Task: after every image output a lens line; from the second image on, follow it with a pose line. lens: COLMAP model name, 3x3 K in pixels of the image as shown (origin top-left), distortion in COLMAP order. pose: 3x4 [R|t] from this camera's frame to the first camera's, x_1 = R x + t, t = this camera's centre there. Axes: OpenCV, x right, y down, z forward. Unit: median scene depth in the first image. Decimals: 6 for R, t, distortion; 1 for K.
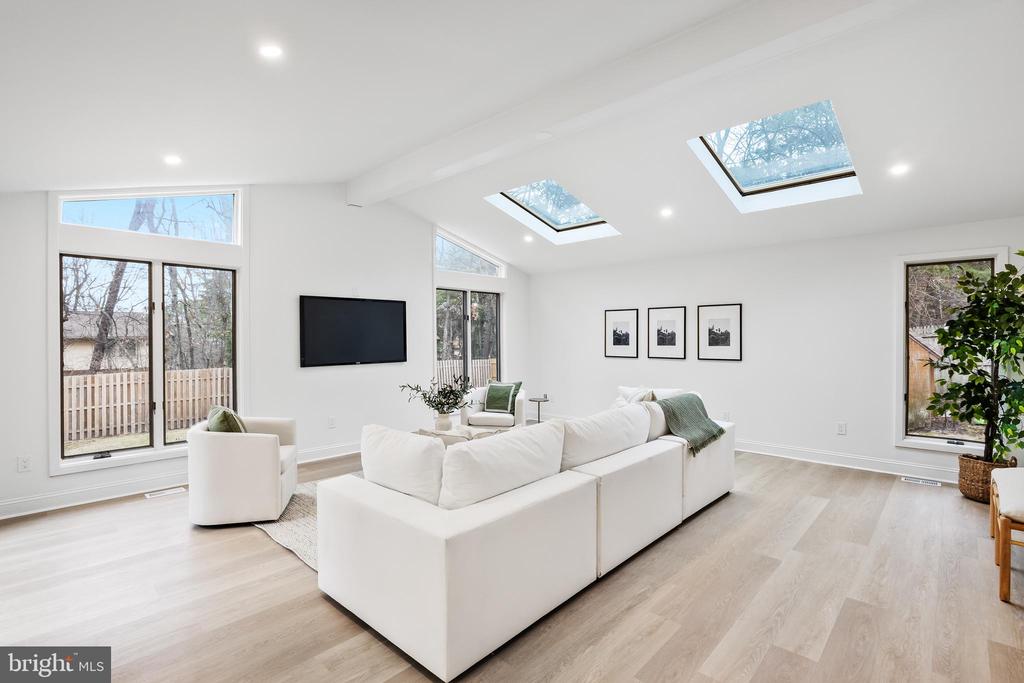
lens RADIAL K [[479.8, 0, 513.1], [0, 479.8, 343.0], [0, 0, 1]] dist [-0.003043, -0.000091]
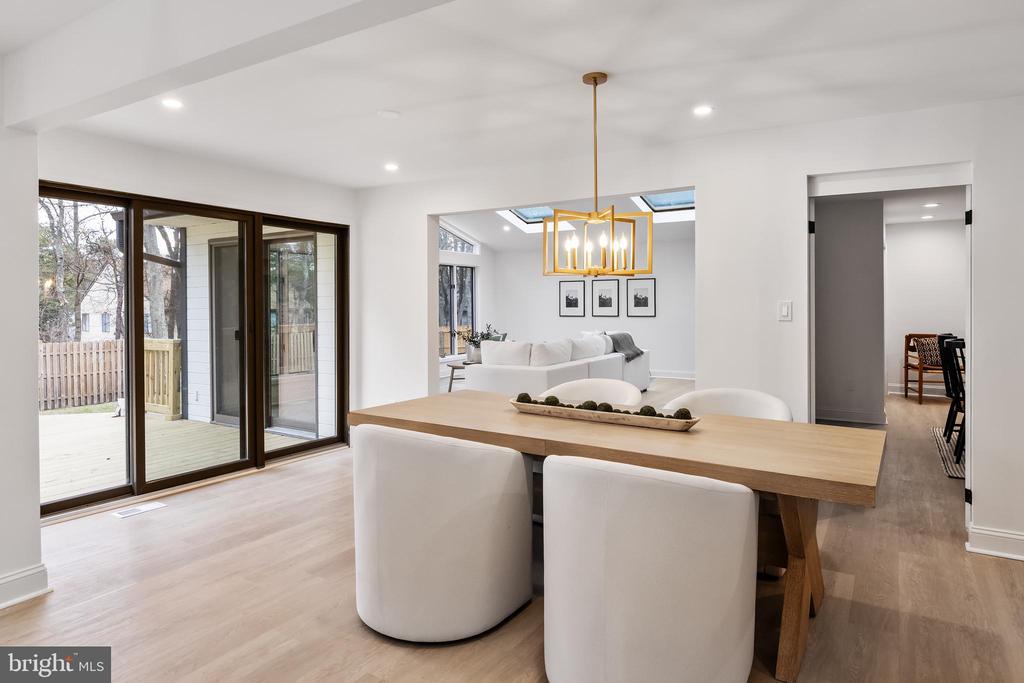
lens RADIAL K [[618.8, 0, 498.4], [0, 618.8, 307.7], [0, 0, 1]] dist [-0.009678, -0.003764]
pose [[0.984929, -0.005108, 0.172882, -0.292453], [0.006849, 0.999932, -0.009480, 0.021674], [-0.172821, 0.010521, 0.984897, -0.703113]]
